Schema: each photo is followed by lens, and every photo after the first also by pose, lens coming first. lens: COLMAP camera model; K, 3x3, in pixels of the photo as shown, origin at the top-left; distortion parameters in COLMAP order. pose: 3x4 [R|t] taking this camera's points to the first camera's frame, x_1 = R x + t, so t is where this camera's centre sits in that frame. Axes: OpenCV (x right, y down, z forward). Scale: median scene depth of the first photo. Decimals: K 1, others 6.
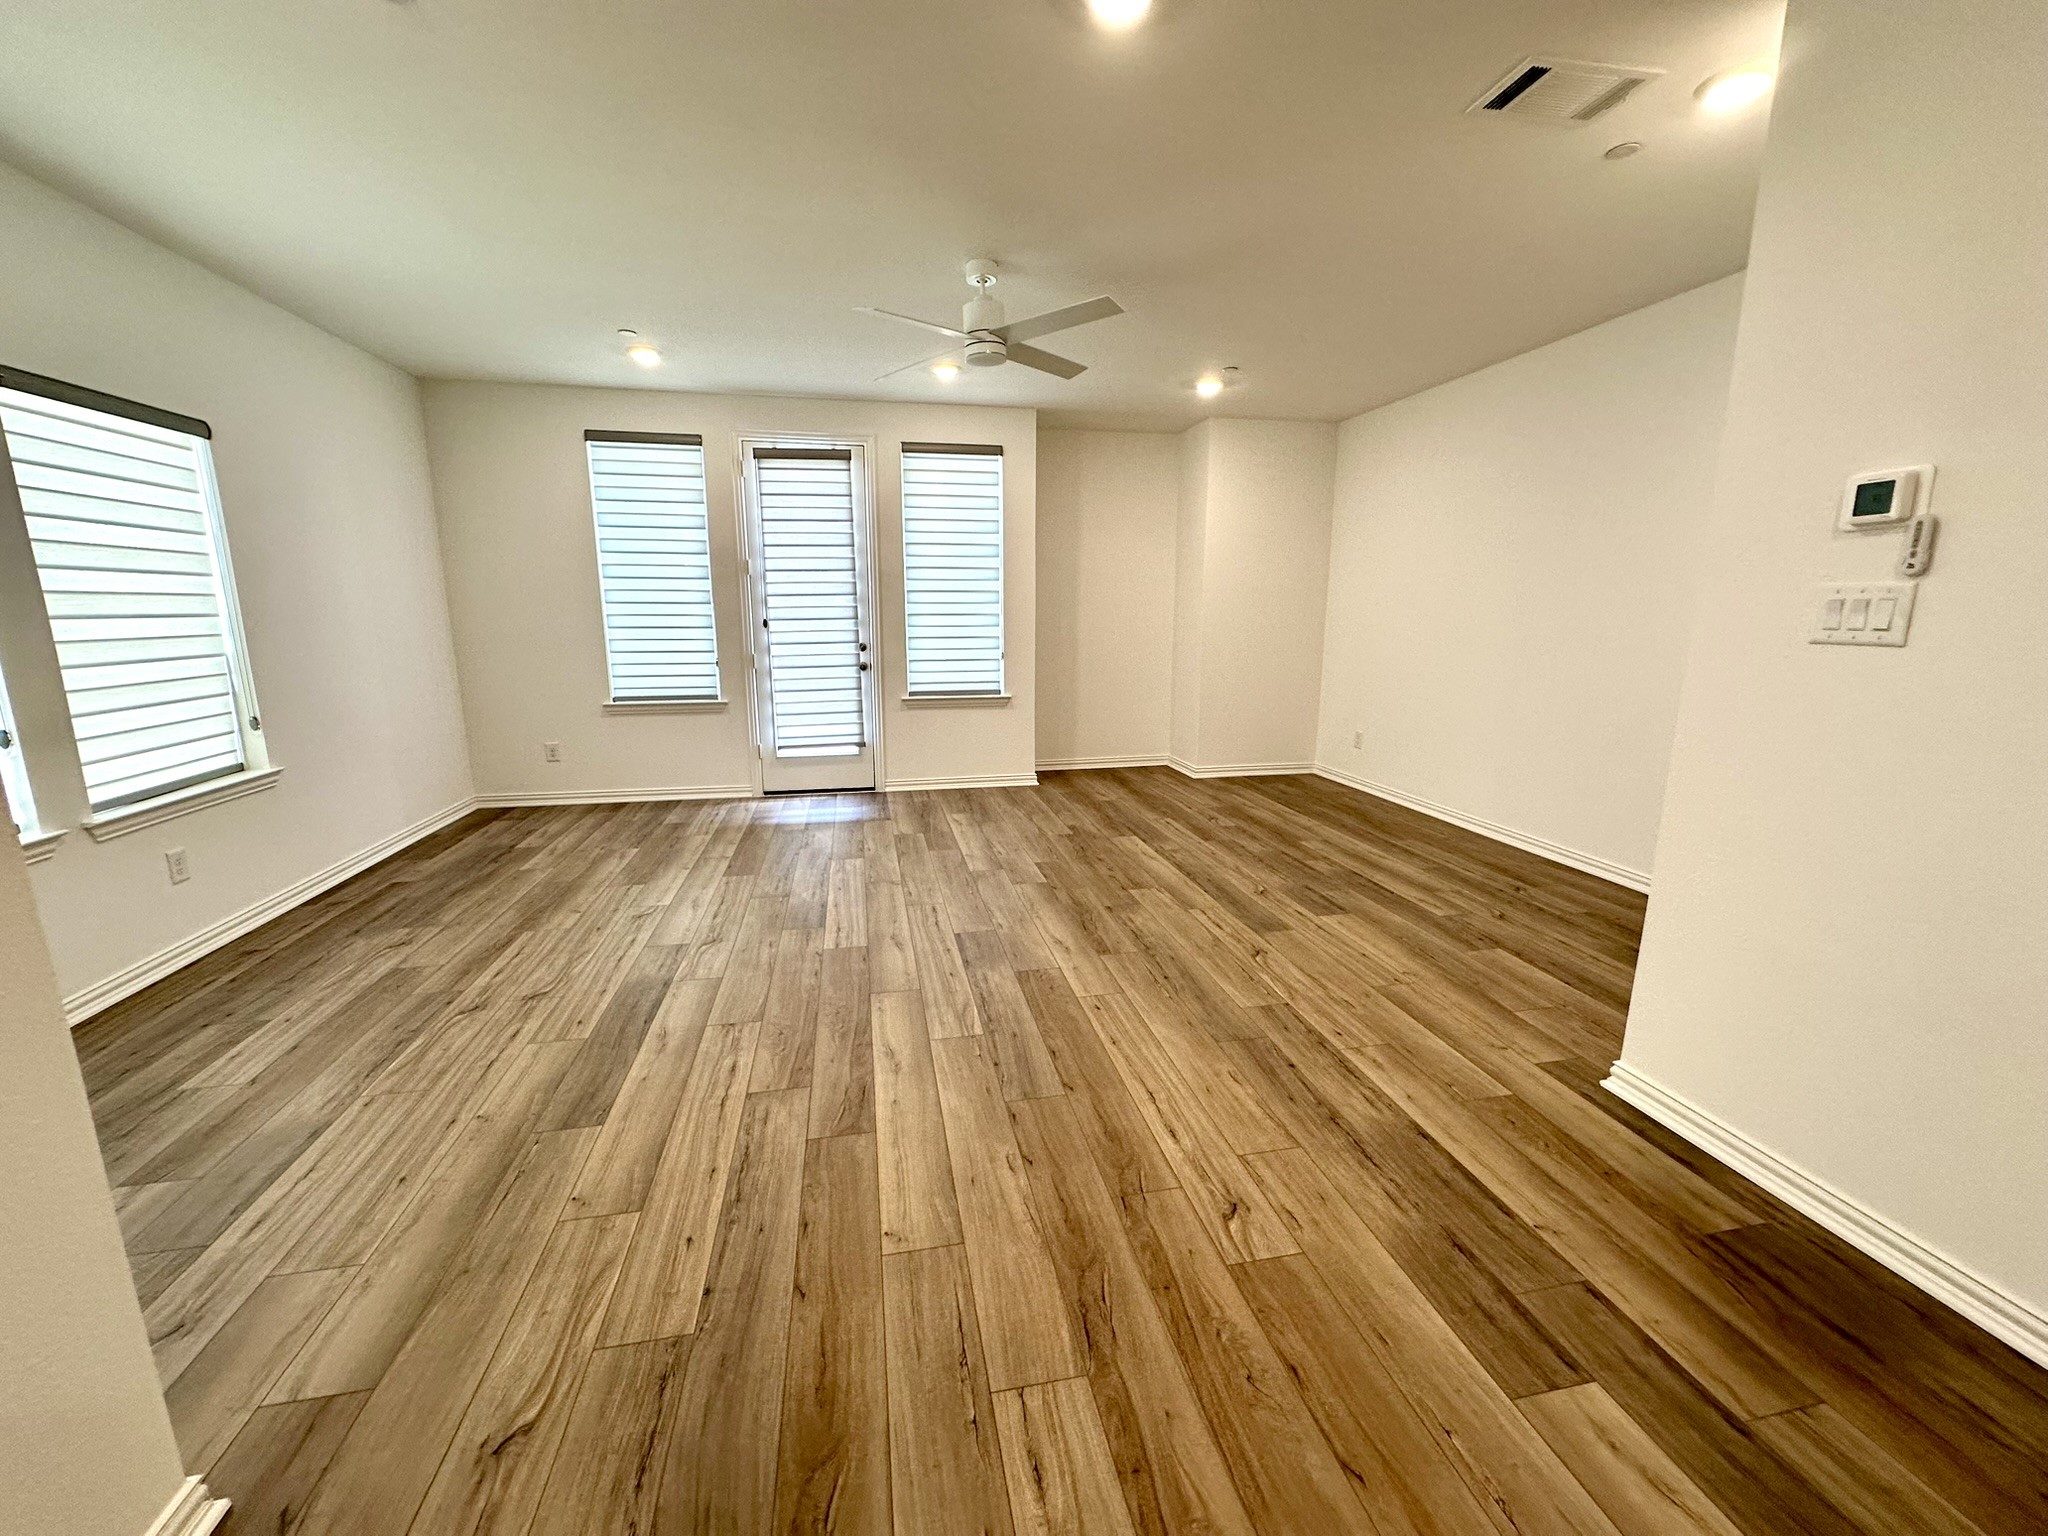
lens RADIAL K [[813.0, 0, 1024.0], [0, 813.0, 768.0], [0, 0, 1]] dist [0.000720, 0.000011]
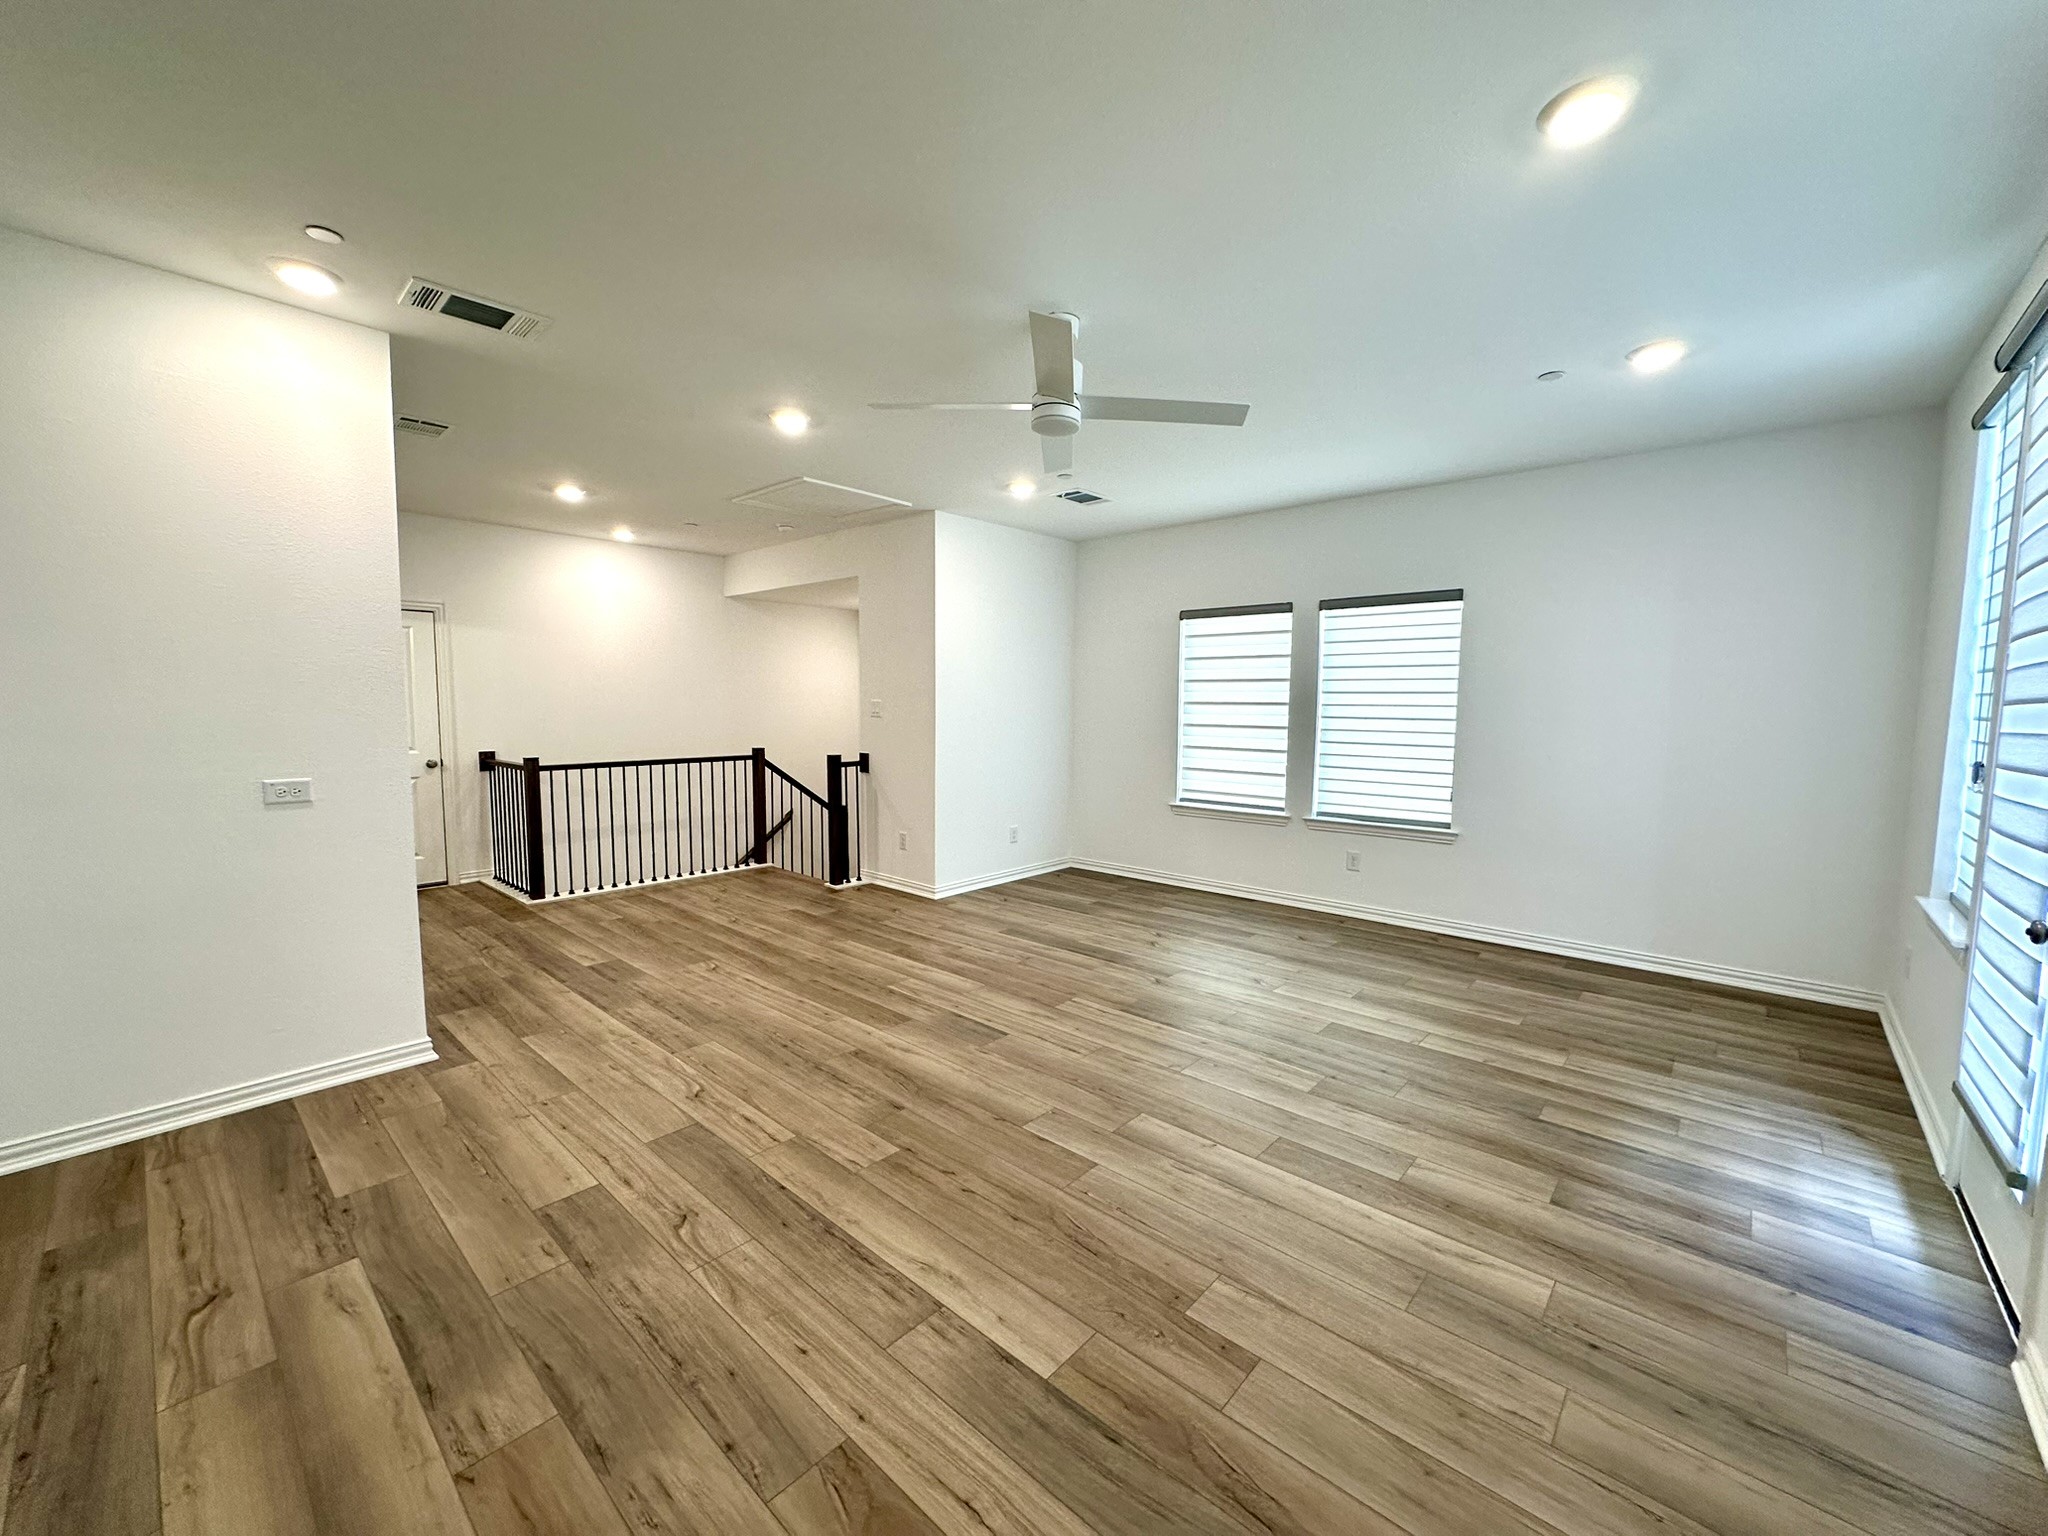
lens RADIAL K [[813.0, 0, 1024.0], [0, 813.0, 768.0], [0, 0, 1]] dist [0.000720, 0.000011]
pose [[-0.803880, 0.042807, -0.593249, 0.511842], [-0.124326, 0.963281, 0.237975, -0.376941], [0.581653, 0.265060, -0.769040, 1.795056]]
